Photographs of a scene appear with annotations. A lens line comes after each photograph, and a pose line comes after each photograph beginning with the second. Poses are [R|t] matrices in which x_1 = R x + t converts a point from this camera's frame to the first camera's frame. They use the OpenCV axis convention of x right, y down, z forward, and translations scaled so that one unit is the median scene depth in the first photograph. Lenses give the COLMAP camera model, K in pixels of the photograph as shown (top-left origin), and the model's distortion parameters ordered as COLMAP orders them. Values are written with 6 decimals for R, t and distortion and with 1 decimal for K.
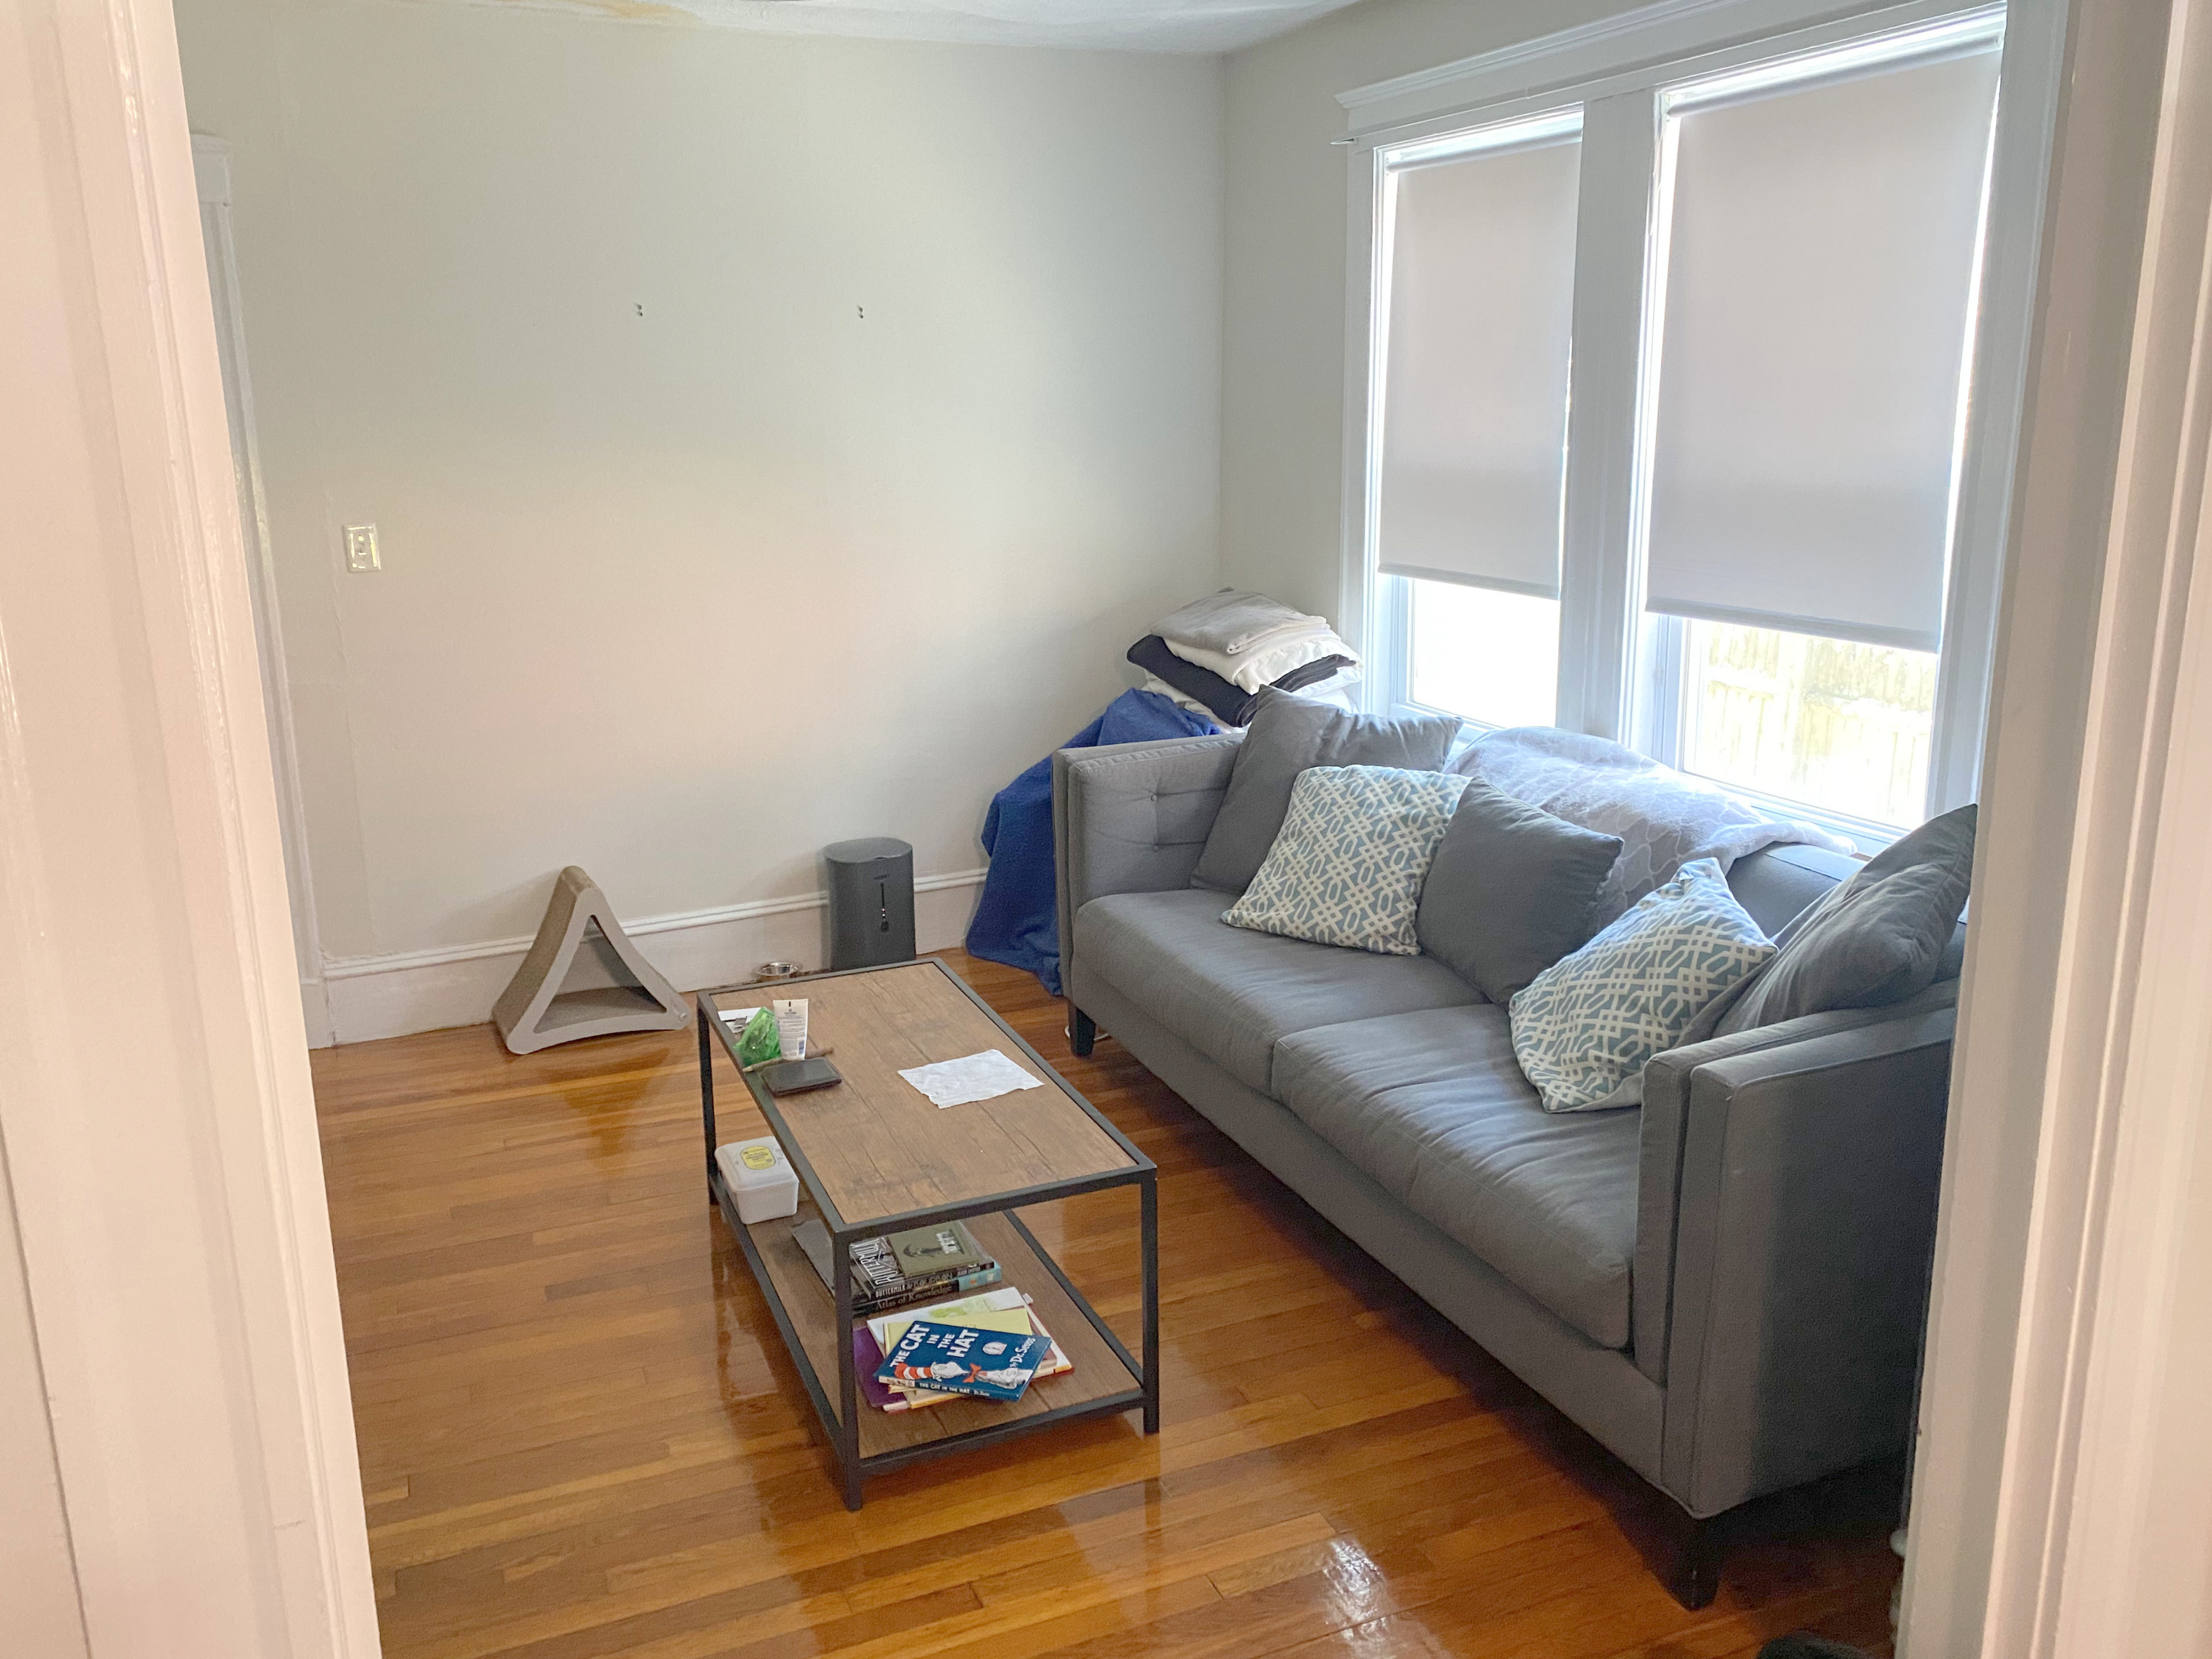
lens RADIAL K [[1712.5, 0, 1106.0], [0, 1712.5, 829.5], [0, 0, 1]] dist [0.105889, -0.164752]
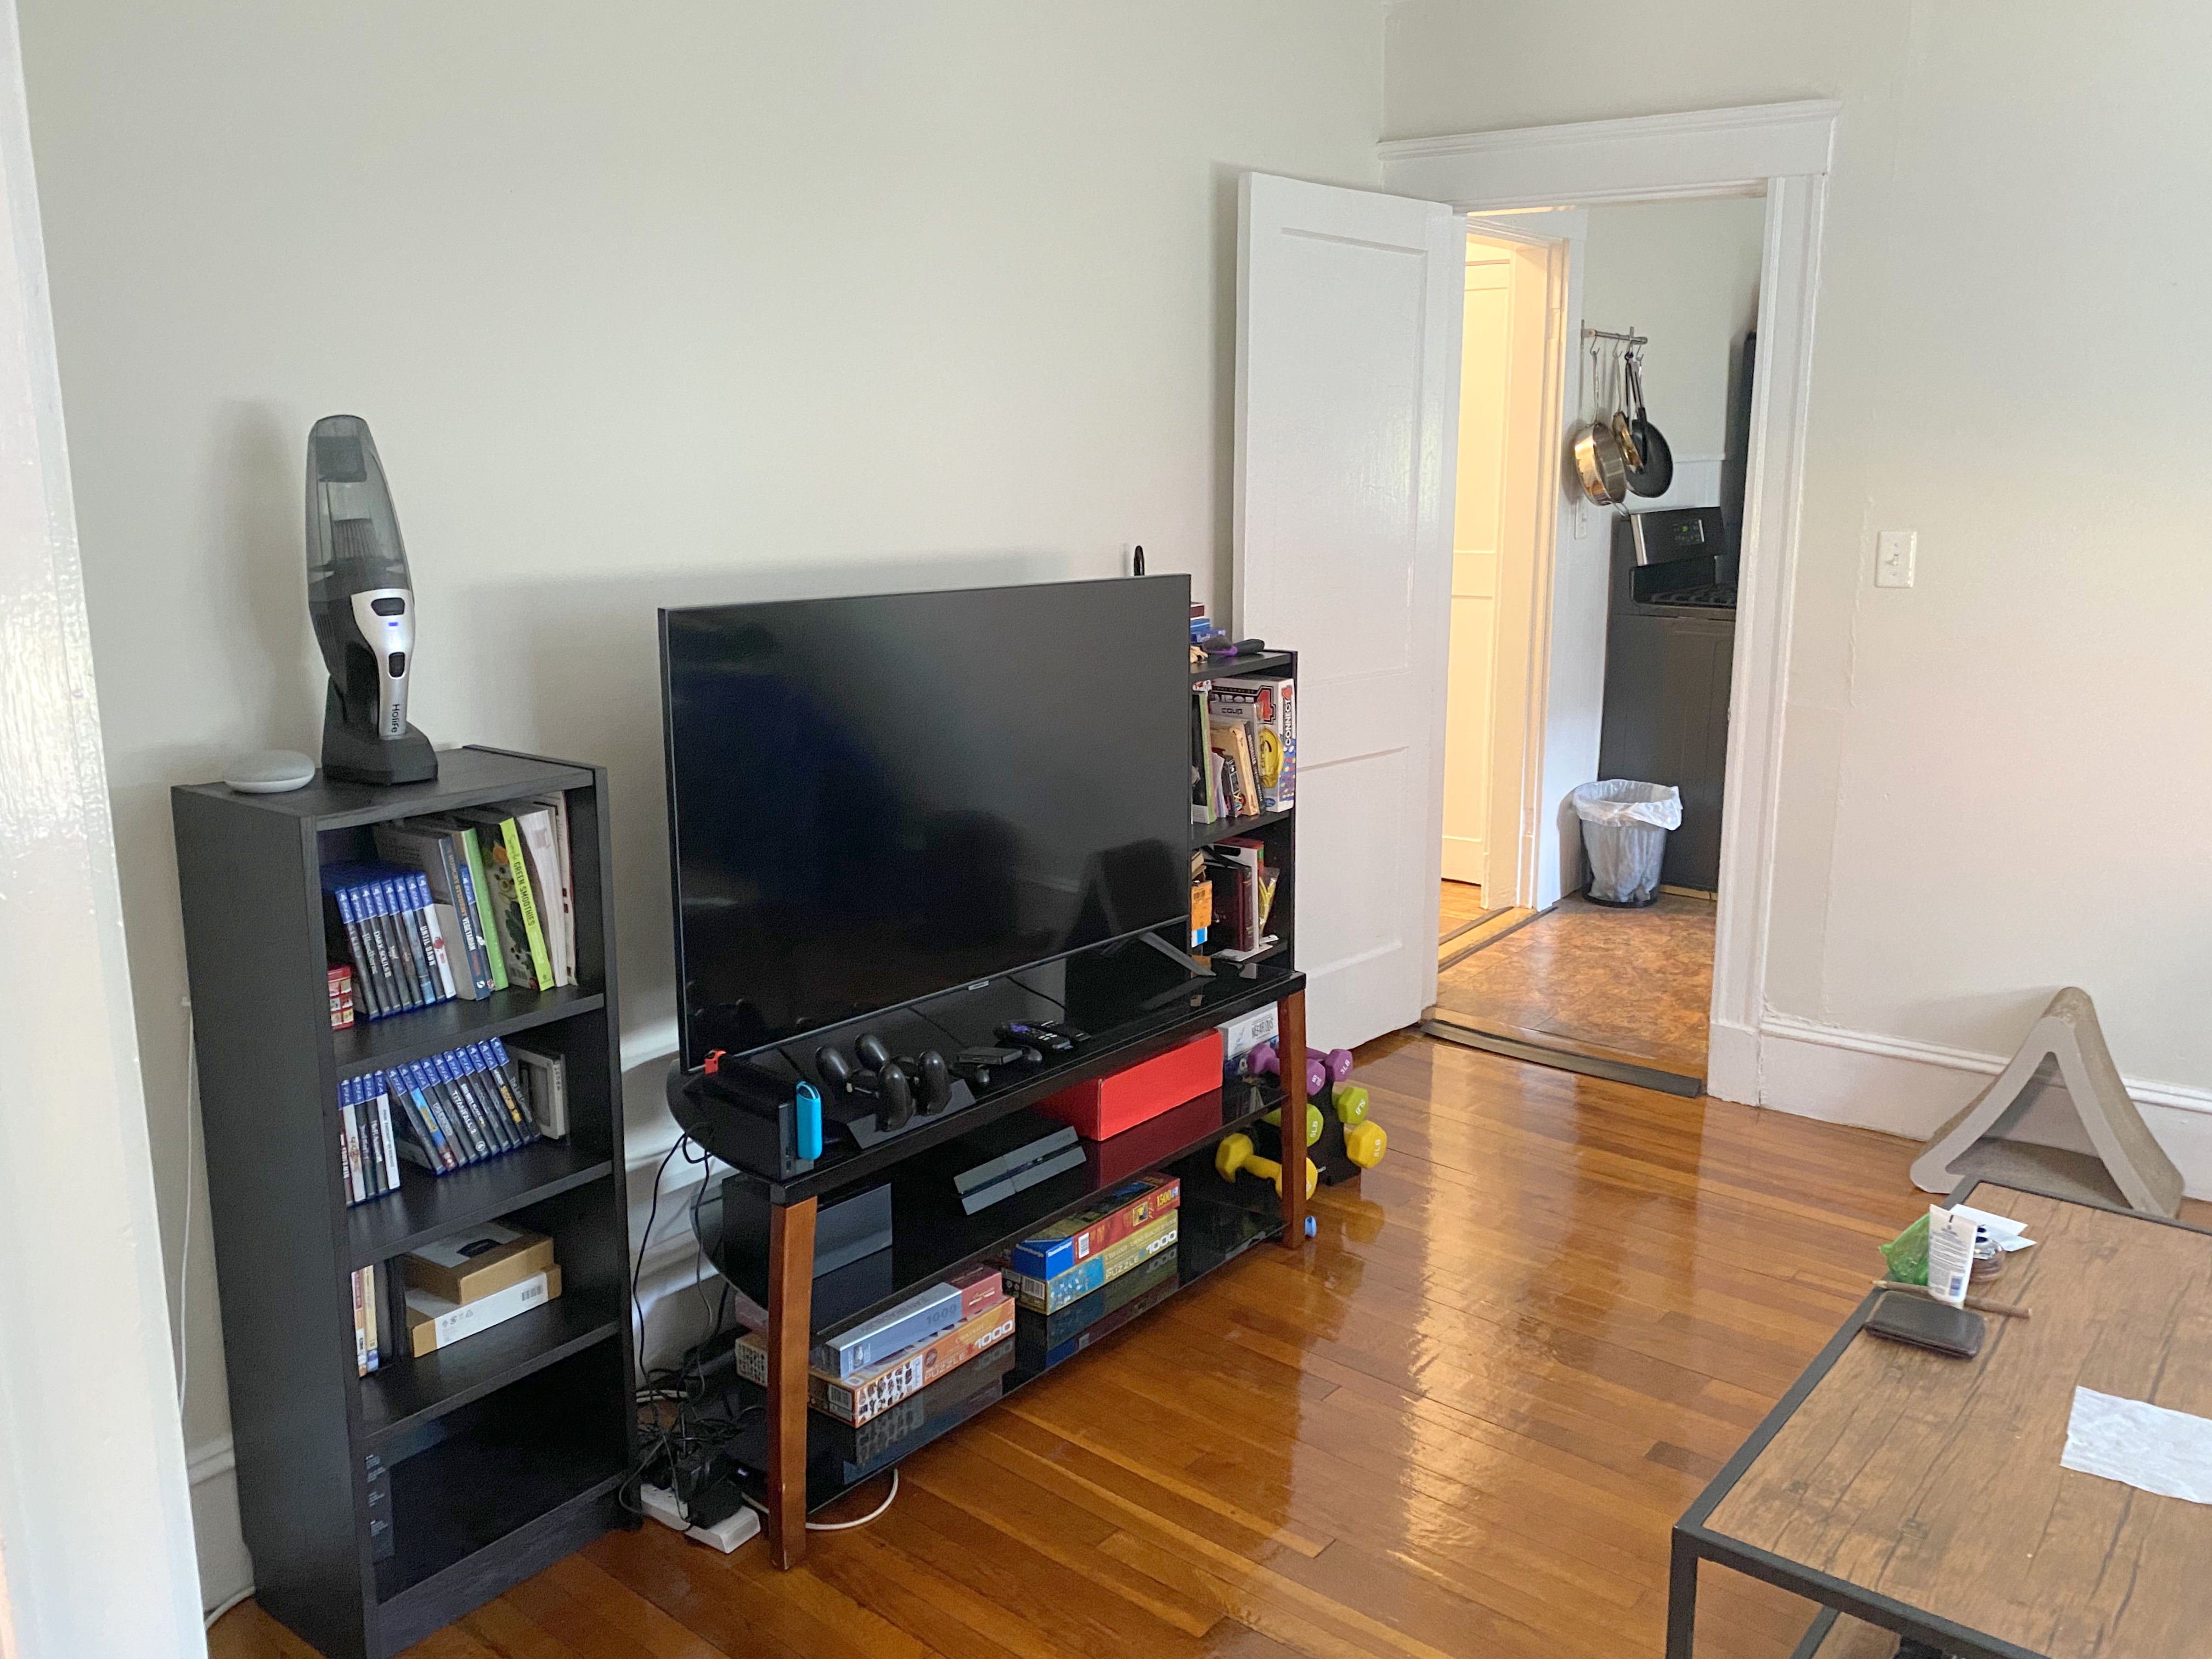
lens RADIAL K [[1712.5, 0, 1106.0], [0, 1712.5, 829.5], [0, 0, 1]] dist [0.105889, -0.164752]
pose [[0.439022, 0.184509, -0.879327, 0.188943], [-0.216258, 0.971615, 0.095903, -0.031094], [0.872062, 0.148058, 0.466462, 0.287718]]
